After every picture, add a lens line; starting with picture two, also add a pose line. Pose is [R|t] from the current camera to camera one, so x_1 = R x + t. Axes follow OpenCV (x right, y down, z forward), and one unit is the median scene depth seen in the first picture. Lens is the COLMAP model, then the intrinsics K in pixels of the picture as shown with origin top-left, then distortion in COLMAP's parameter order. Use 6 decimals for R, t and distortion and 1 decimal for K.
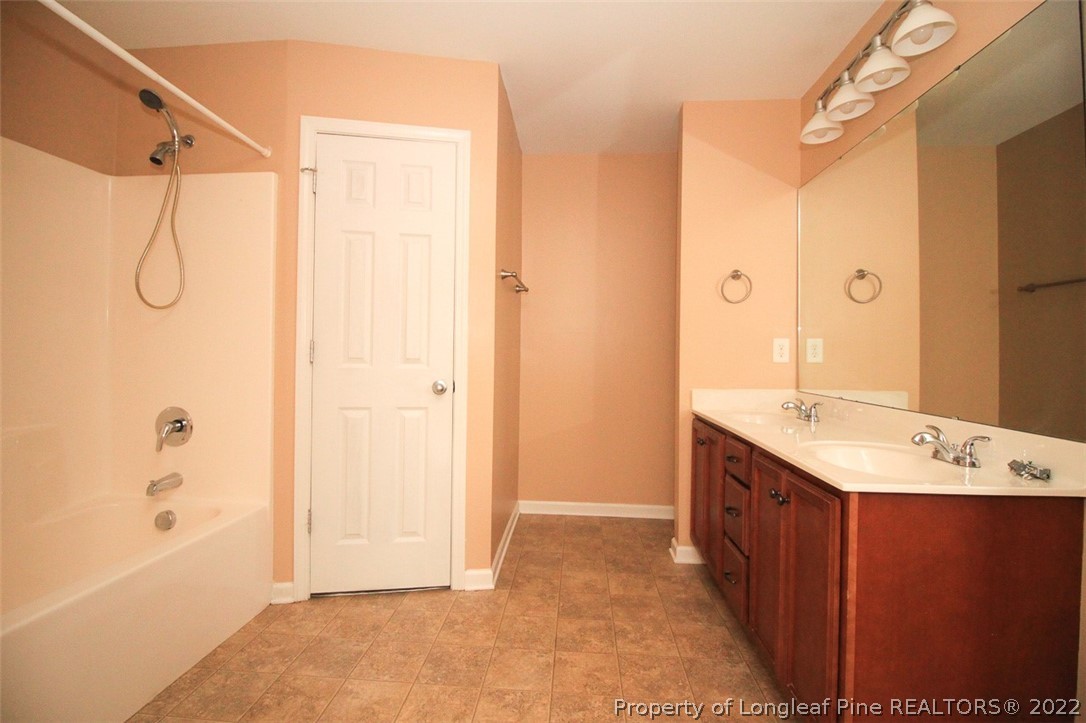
lens RADIAL K [[494.2, 0, 535.4], [0, 494.2, 357.1], [0, 0, 1]] dist [-0.017172, -0.000412]
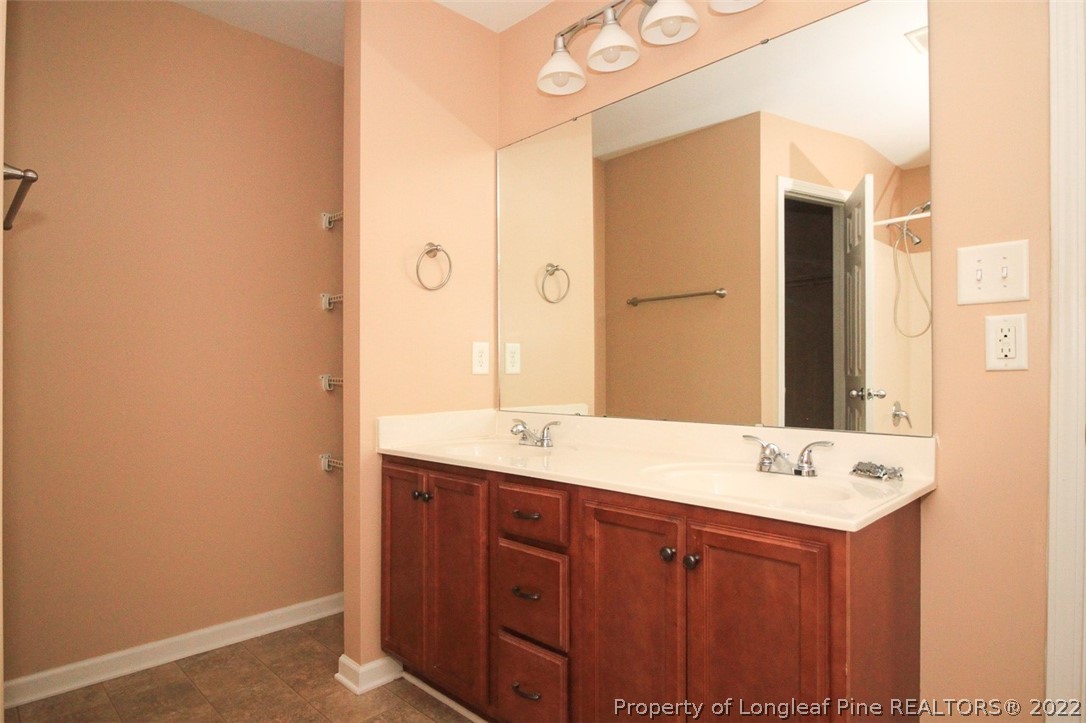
lens RADIAL K [[587.9, 0, 538.0], [0, 587.9, 372.1], [0, 0, 1]] dist [-0.008074, -0.003351]
pose [[0.643377, -0.015420, 0.765394, -0.140638], [0.022315, 0.999750, 0.001385, 0.008904], [-0.765224, 0.016189, 0.643561, 0.346216]]
